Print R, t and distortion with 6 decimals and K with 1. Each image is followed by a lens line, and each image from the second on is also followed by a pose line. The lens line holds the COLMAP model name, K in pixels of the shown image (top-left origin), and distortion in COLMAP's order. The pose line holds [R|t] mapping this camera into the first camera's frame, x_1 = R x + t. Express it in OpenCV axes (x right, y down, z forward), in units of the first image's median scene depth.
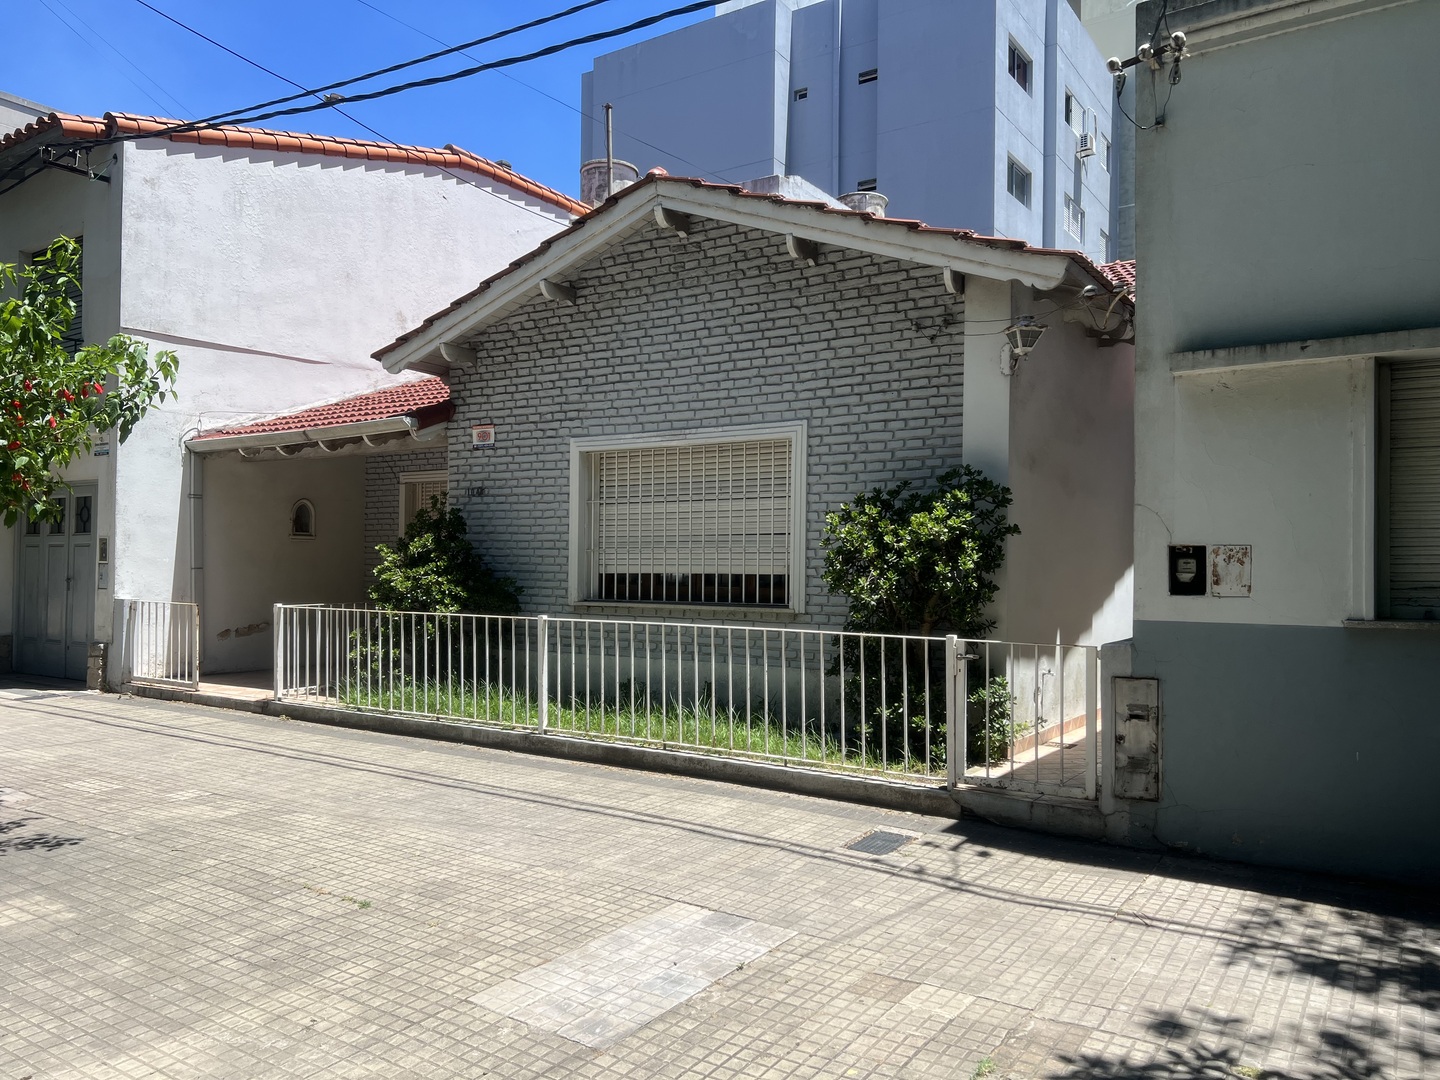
lens RADIAL K [[1062.5, 0, 716.9], [0, 1062.5, 551.3], [0, 0, 1]] dist [0.061444, -0.065208]
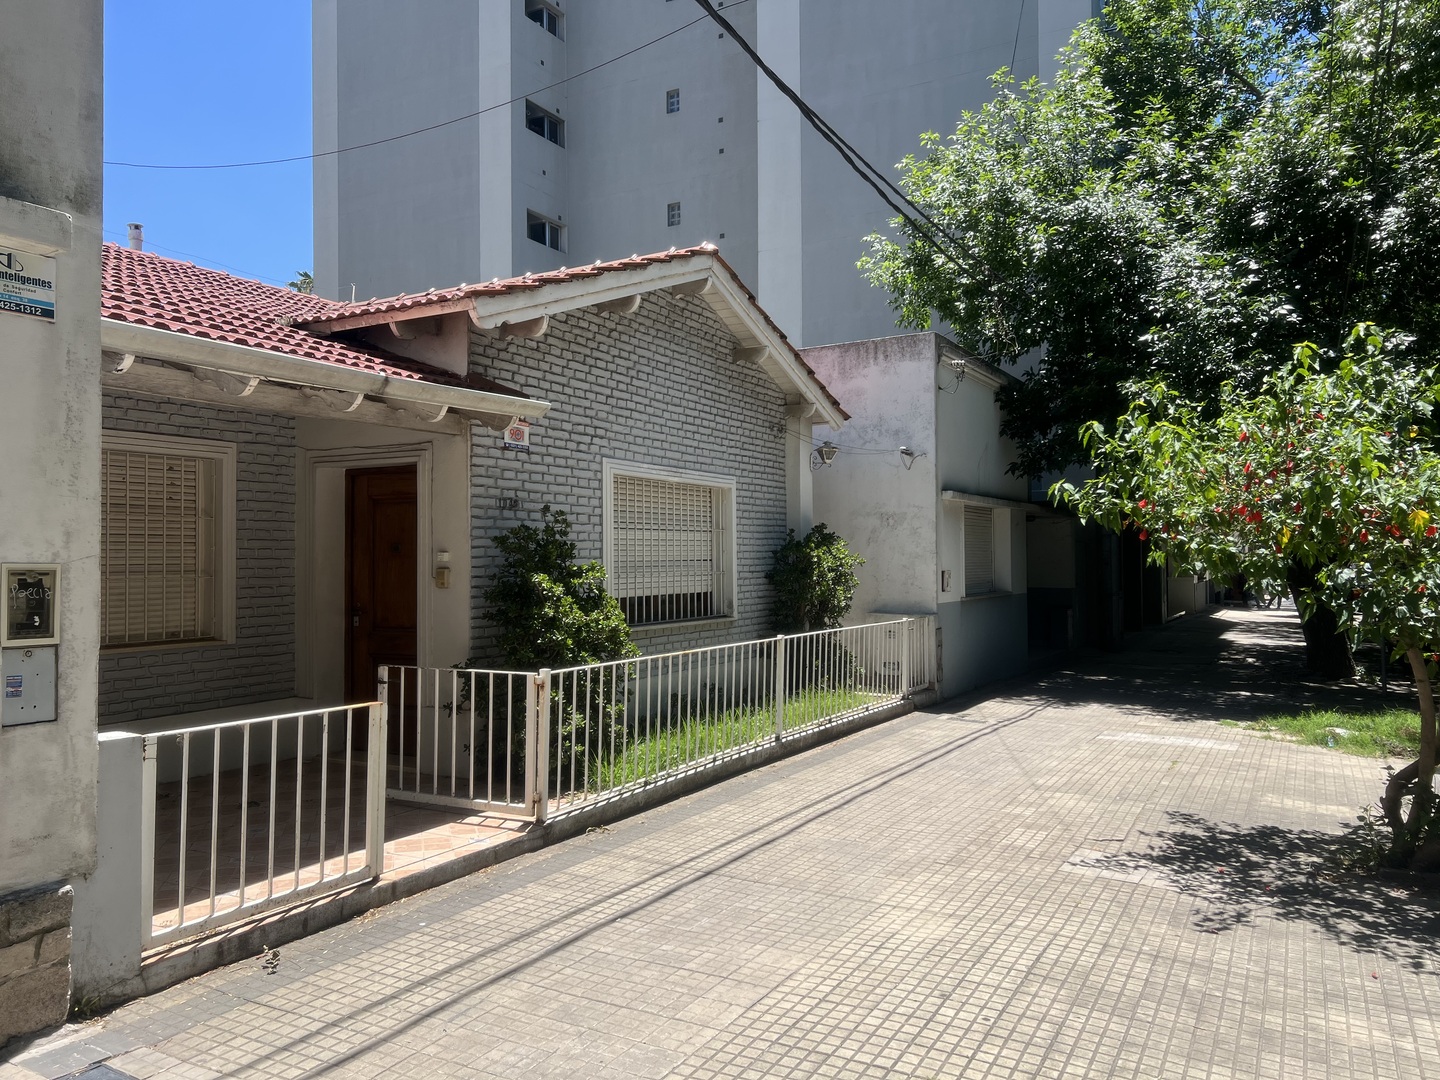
lens RADIAL K [[1063.8, 0, 720.0], [0, 1063.8, 540.0], [0, 0, 1]] dist [0.056323, -0.055571]
pose [[-0.080148, 0.020178, 0.996579, -1.072998], [0.006884, 0.999782, -0.019690, -0.014228], [-0.996759, 0.005283, -0.080269, 0.966926]]
